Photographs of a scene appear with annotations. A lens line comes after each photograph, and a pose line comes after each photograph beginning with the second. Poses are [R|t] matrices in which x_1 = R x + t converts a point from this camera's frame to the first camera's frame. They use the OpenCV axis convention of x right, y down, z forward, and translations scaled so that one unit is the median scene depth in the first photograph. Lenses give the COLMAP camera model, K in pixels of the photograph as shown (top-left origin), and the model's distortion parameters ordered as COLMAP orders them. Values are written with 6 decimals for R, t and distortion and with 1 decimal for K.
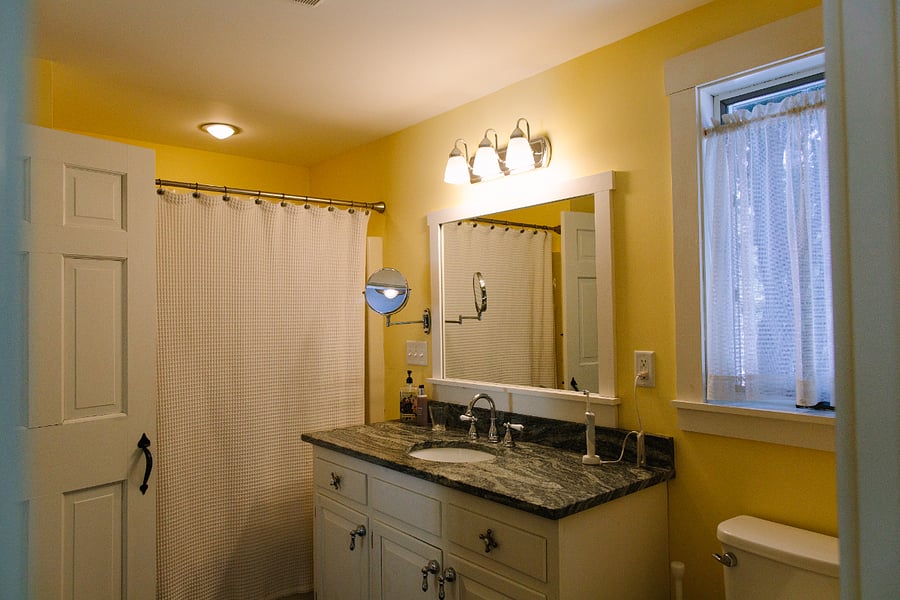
lens RADIAL K [[614.7, 0, 450.0], [0, 614.7, 300.0], [0, 0, 1]] dist [-0.039032, 0.000396]
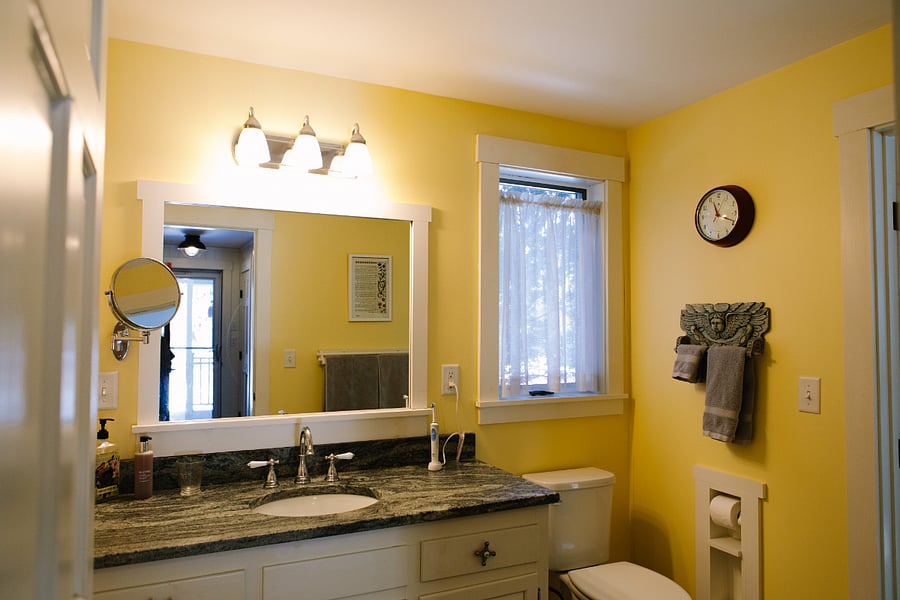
lens RADIAL K [[614.7, 0, 450.0], [0, 614.7, 300.0], [0, 0, 1]] dist [-0.039032, 0.000396]
pose [[0.256705, 0.057423, 0.964782, -0.819502], [-0.025872, 0.998284, -0.052533, 0.019962], [-0.966144, -0.011475, 0.257750, 0.676733]]
